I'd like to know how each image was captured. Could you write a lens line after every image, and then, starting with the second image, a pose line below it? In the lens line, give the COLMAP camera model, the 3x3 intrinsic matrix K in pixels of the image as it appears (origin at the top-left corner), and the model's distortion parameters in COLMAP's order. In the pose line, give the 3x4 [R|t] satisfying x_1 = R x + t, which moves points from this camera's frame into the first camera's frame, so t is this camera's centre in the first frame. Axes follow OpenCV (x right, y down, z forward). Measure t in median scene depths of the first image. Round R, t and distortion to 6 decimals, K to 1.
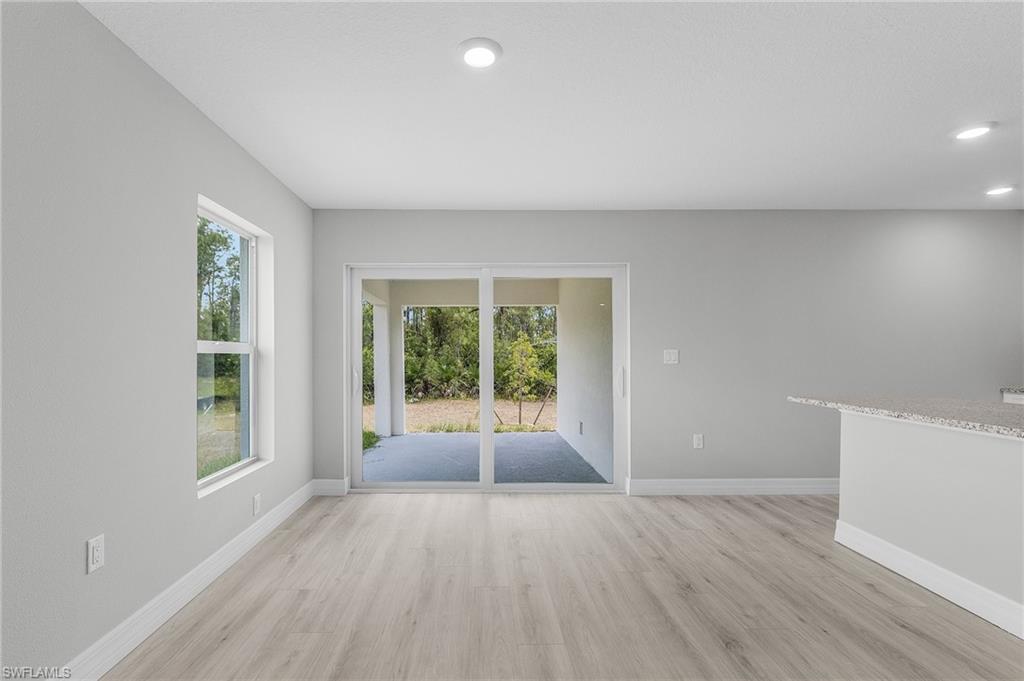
lens RADIAL K [[471.9, 0, 508.2], [0, 471.9, 345.8], [0, 0, 1]] dist [0.004004, -0.002250]
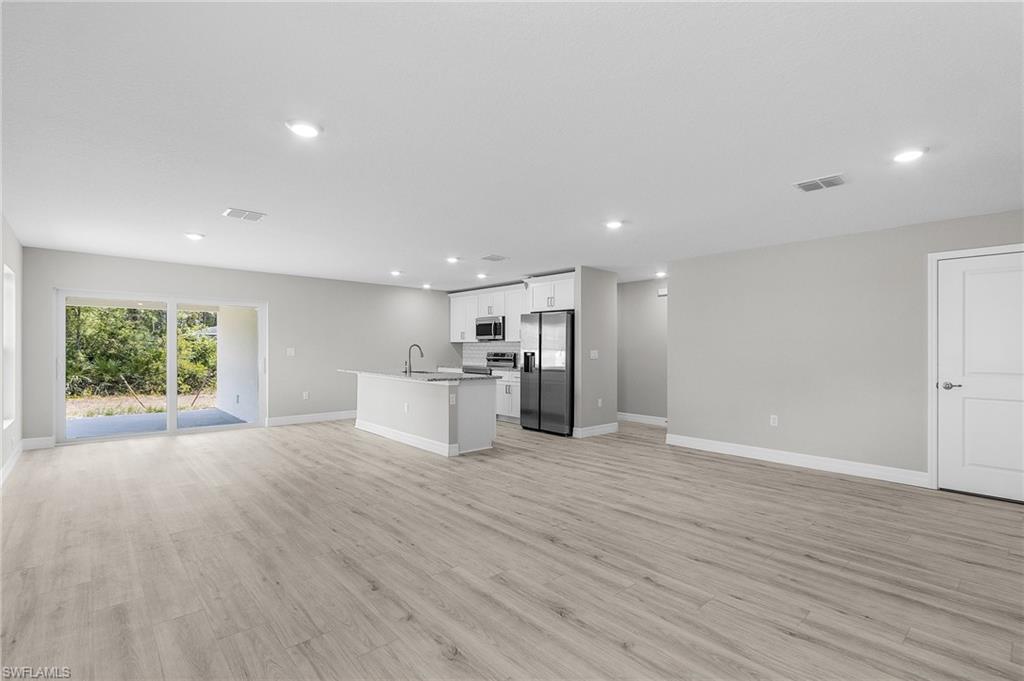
lens RADIAL K [[471.9, 0, 496.1], [0, 471.9, 357.2], [0, 0, 1]] dist [0.004004, -0.002250]
pose [[0.792846, -0.004320, 0.609407, -0.149737], [-0.019511, 0.999282, 0.032468, -0.030491], [-0.609109, -0.037632, 0.792193, -0.945040]]
